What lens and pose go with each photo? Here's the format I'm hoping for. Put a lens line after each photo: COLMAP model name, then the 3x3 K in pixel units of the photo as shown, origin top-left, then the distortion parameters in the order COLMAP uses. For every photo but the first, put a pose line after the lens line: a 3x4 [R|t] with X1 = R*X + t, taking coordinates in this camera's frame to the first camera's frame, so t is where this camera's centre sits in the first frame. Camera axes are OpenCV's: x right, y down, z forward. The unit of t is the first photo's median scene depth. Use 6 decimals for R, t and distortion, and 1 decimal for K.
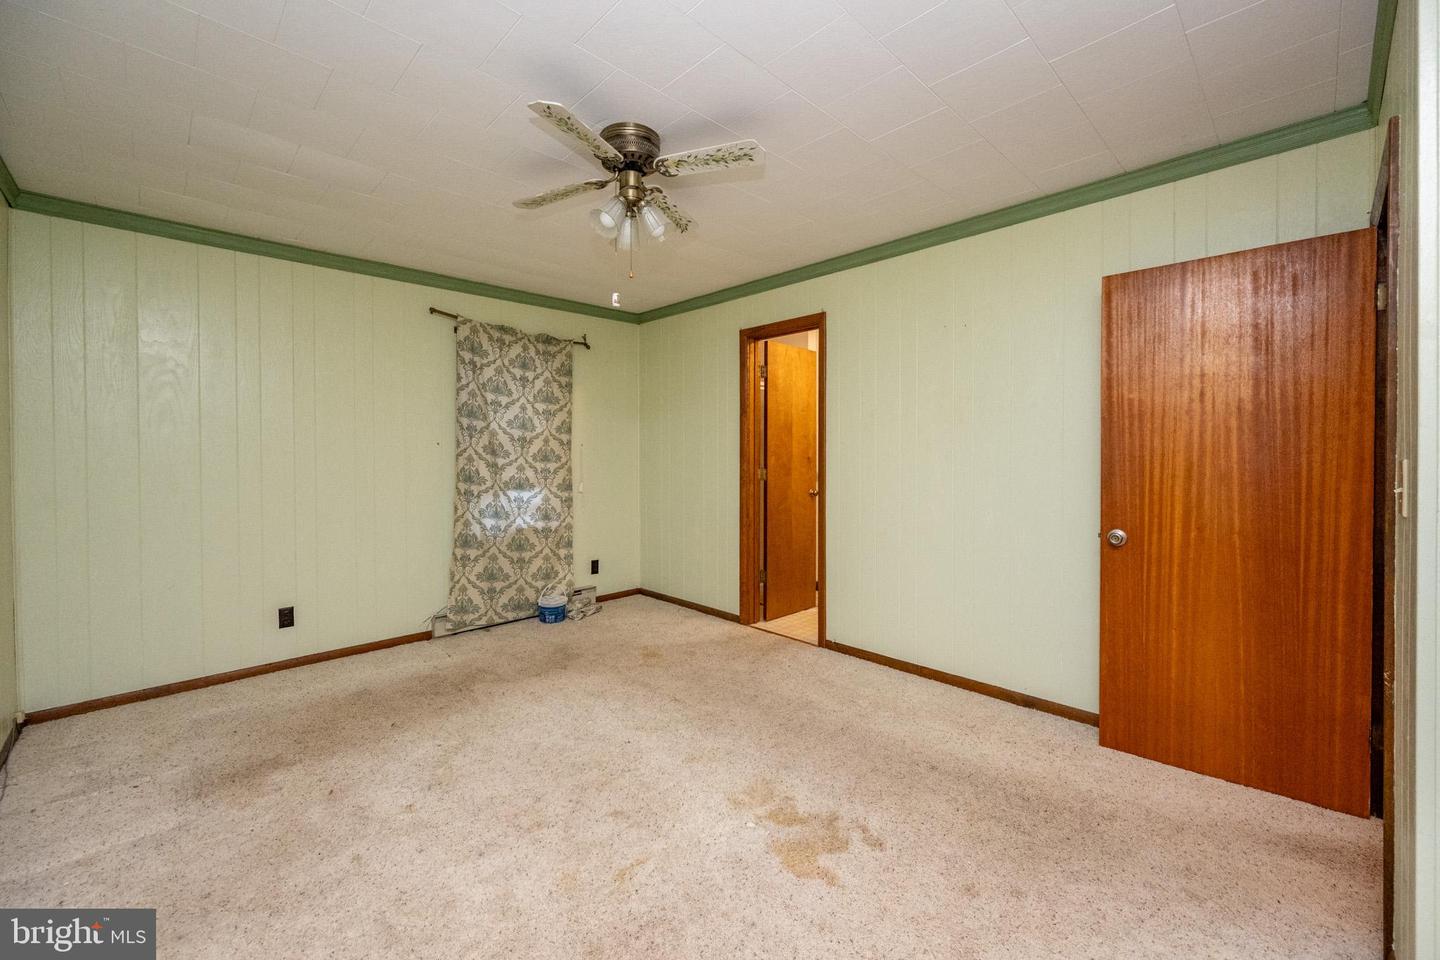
lens RADIAL K [[584.9, 0, 719.4], [0, 584.9, 464.6], [0, 0, 1]] dist [-0.001565, 0.000111]
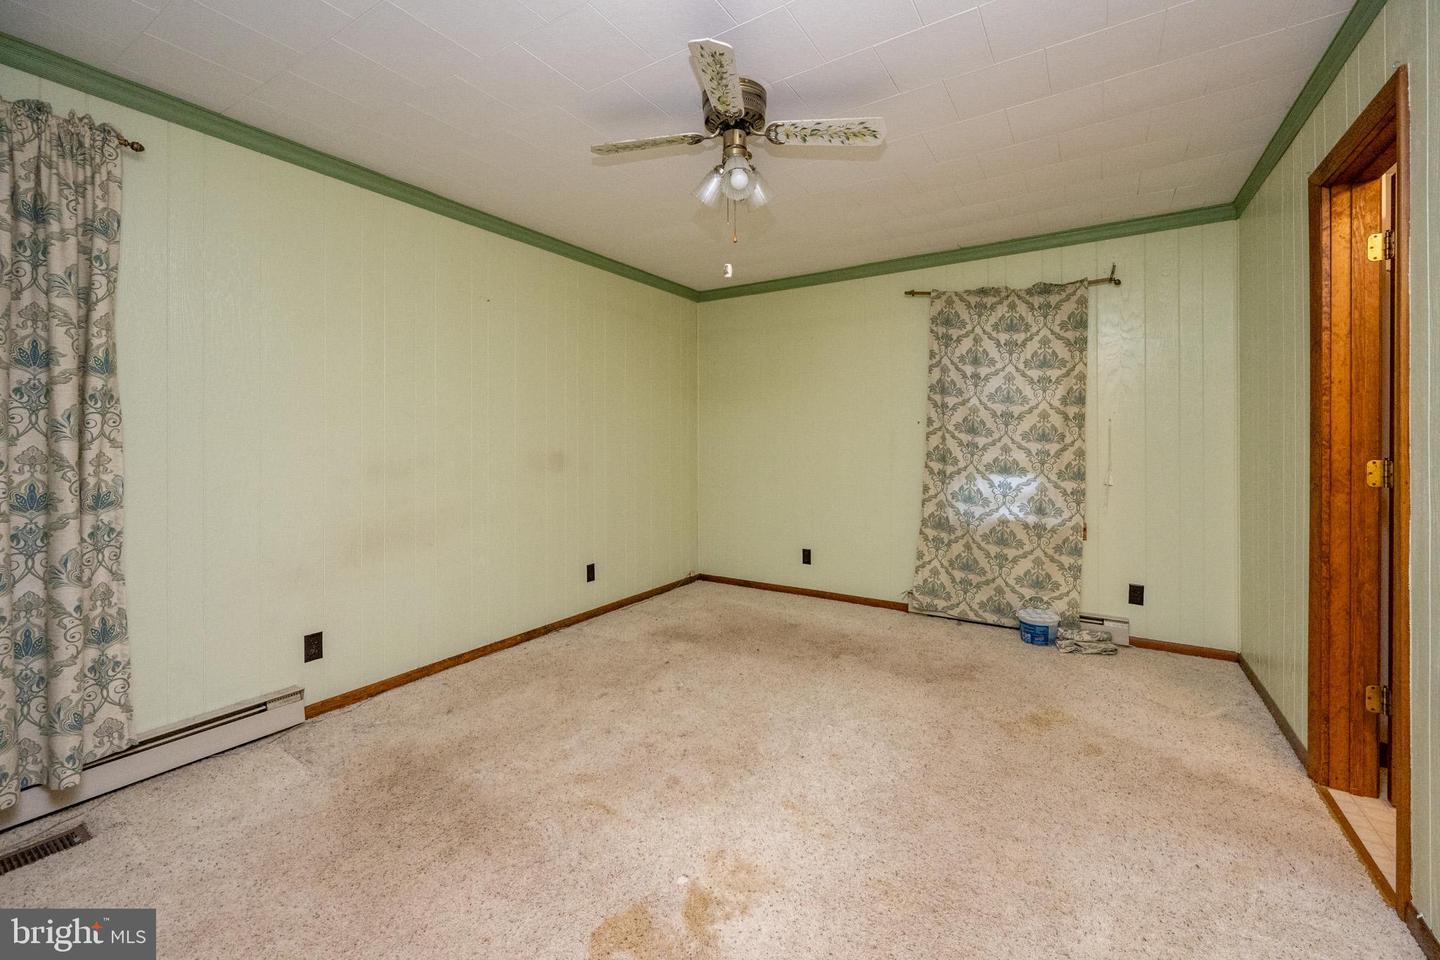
lens RADIAL K [[584.9, 0, 708.2], [0, 584.9, 439.2], [0, 0, 1]] dist [-0.001565, 0.000111]
pose [[0.216027, 0.005926, -0.976369, 0.400023], [-0.017701, 0.999841, 0.002152, -0.002113], [0.976227, 0.016818, 0.216097, 0.394754]]
